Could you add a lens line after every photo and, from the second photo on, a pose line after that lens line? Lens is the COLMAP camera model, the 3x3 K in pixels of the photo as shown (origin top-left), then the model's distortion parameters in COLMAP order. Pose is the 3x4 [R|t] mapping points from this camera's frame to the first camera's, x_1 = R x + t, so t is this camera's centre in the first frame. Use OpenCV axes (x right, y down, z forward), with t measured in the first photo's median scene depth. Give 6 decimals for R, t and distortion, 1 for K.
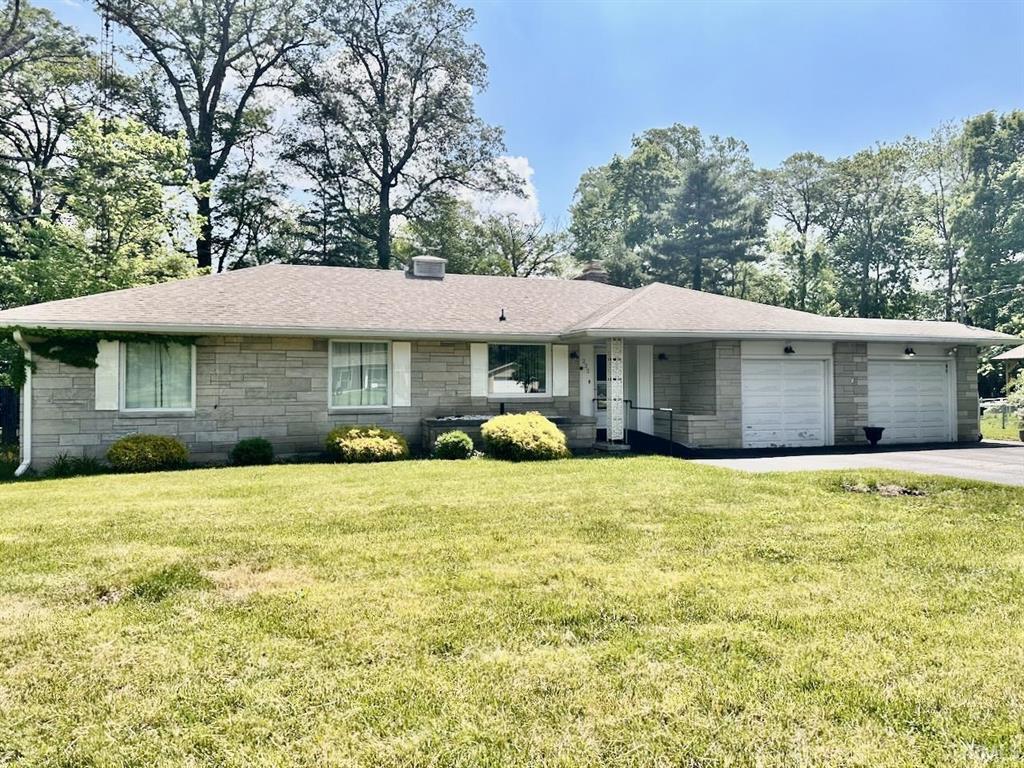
lens RADIAL K [[705.4, 0, 503.6], [0, 705.4, 378.8], [0, 0, 1]] dist [0.099375, -0.130542]
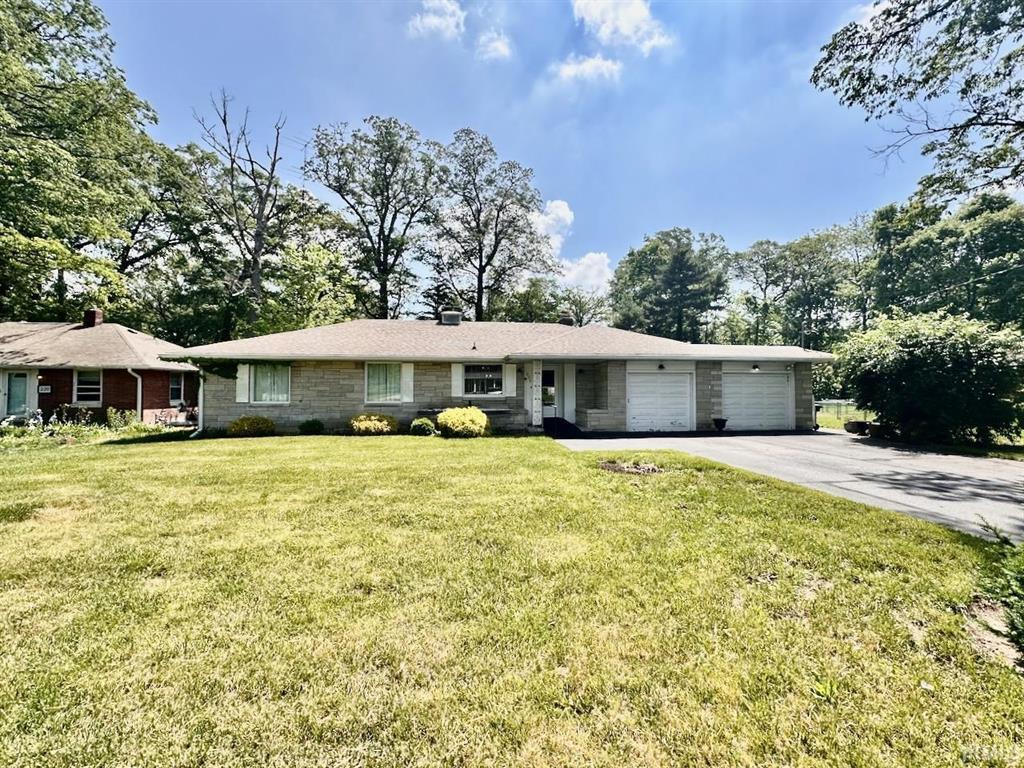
lens RADIAL K [[406.9, 0, 512.0], [0, 406.9, 384.0], [0, 0, 1]] dist [-0.002704, -0.000201]
pose [[0.980865, 0.001932, -0.194678, 0.235055], [-0.001622, 0.999997, 0.001754, -0.004487], [0.194681, -0.001405, 0.980866, 0.092353]]
